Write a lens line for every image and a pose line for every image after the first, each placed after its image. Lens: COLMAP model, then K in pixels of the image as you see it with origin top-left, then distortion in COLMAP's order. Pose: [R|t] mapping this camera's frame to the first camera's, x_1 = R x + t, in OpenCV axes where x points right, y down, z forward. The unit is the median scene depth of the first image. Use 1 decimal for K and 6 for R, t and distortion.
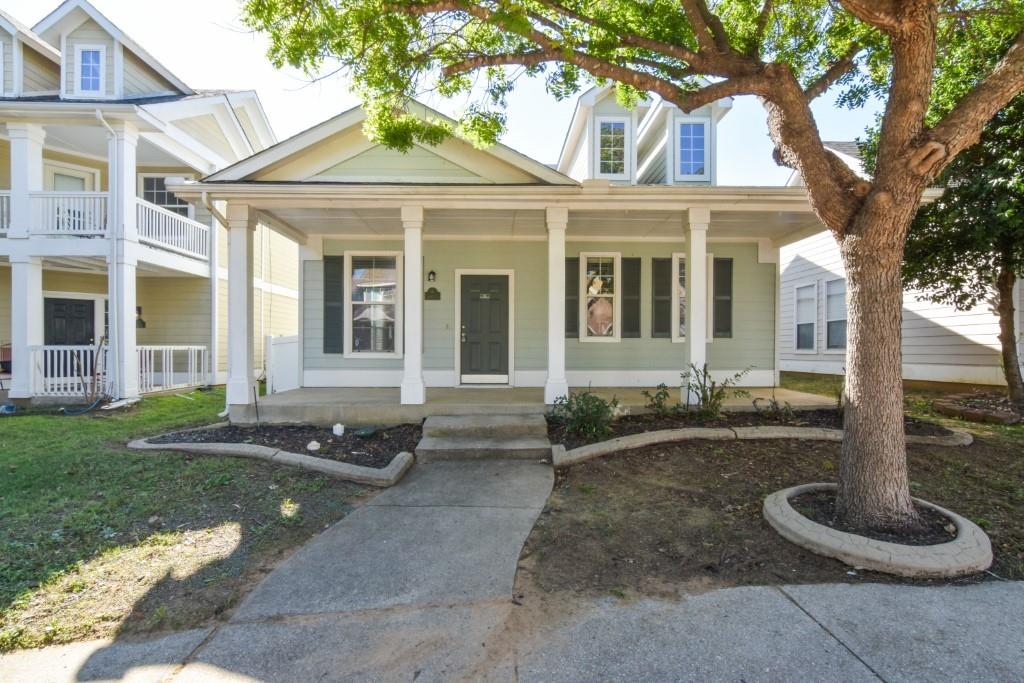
lens RADIAL K [[502.7, 0, 511.1], [0, 502.7, 335.7], [0, 0, 1]] dist [-0.018404, 0.012383]
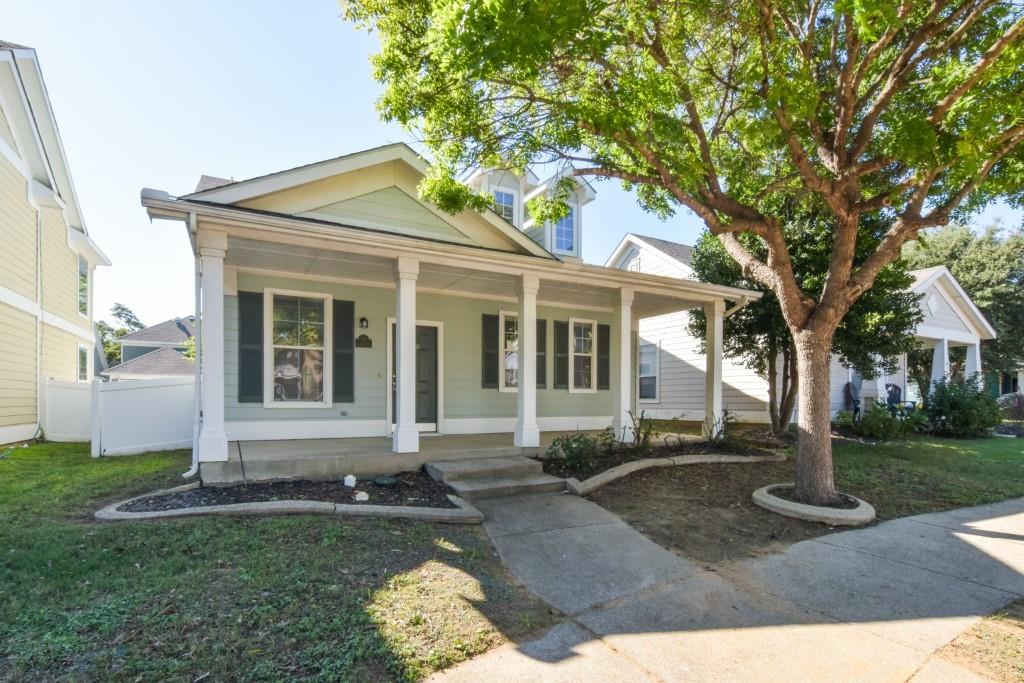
lens RADIAL K [[519.9, 0, 513.8], [0, 519.9, 382.5], [0, 0, 1]] dist [-0.019523, 0.014723]
pose [[0.883900, 0.017396, 0.467353, -0.610158], [-0.015558, 0.999849, -0.007792, -0.000139], [-0.467418, -0.000383, 0.884037, -0.038896]]
